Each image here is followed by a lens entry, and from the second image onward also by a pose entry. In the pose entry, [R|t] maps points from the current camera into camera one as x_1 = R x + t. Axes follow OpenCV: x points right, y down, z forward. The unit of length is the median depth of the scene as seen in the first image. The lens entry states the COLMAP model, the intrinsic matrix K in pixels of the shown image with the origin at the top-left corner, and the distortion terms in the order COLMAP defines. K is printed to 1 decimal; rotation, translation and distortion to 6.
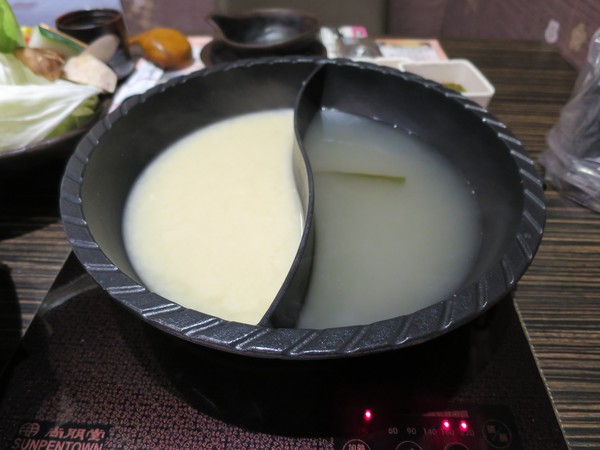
lens RADIAL K [[435.3, 0, 300.0], [0, 435.3, 225.0], [0, 0, 1]] dist [-0.040960, 0.005964]
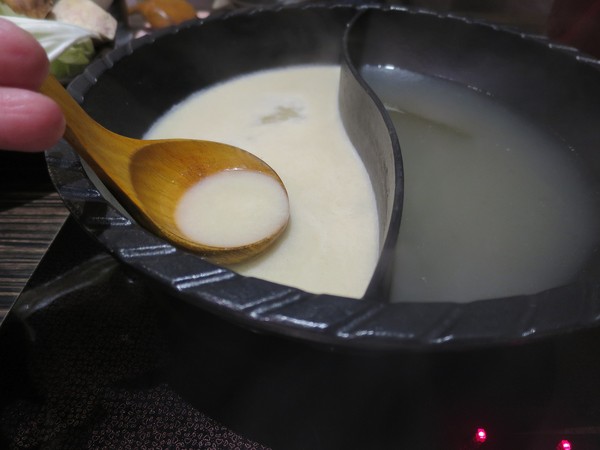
lens RADIAL K [[435.3, 0, 300.0], [0, 435.3, 225.0], [0, 0, 1]] dist [-0.040960, 0.005964]
pose [[0.999653, -0.014685, 0.021853, -0.144168], [0.015345, 0.999422, -0.030340, 0.102414], [-0.021395, 0.030665, 0.999301, 0.269432]]
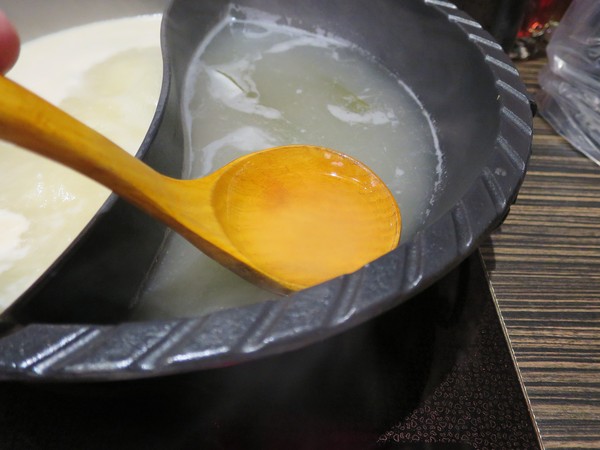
lens RADIAL K [[510.6, 0, 300.0], [0, 510.6, 225.0], [0, 0, 1]] dist [-0.037967, -0.003080]
pose [[0.998477, 0.000566, 0.055171, 0.178347], [-0.002194, 0.999563, 0.029465, 0.069340], [-0.055130, -0.029541, 0.998042, 0.257250]]
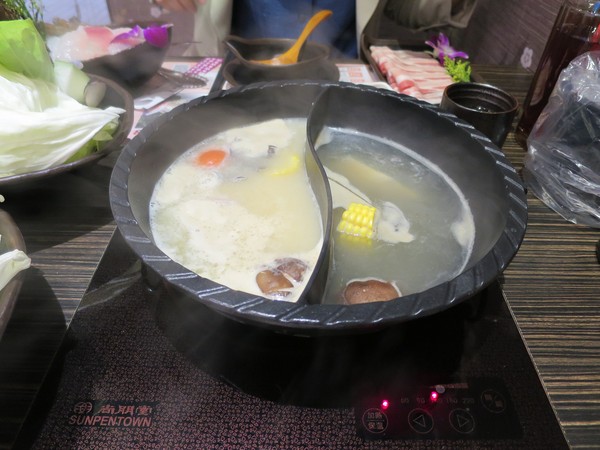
lens RADIAL K [[435.3, 0, 300.0], [0, 435.3, 225.0], [0, 0, 1]] dist [-0.040960, 0.005964]
pose [[0.999251, -0.007795, 0.037903, -0.094662], [0.009477, 0.998969, -0.044394, 0.050678], [-0.037518, 0.044720, 0.998295, -0.149508]]
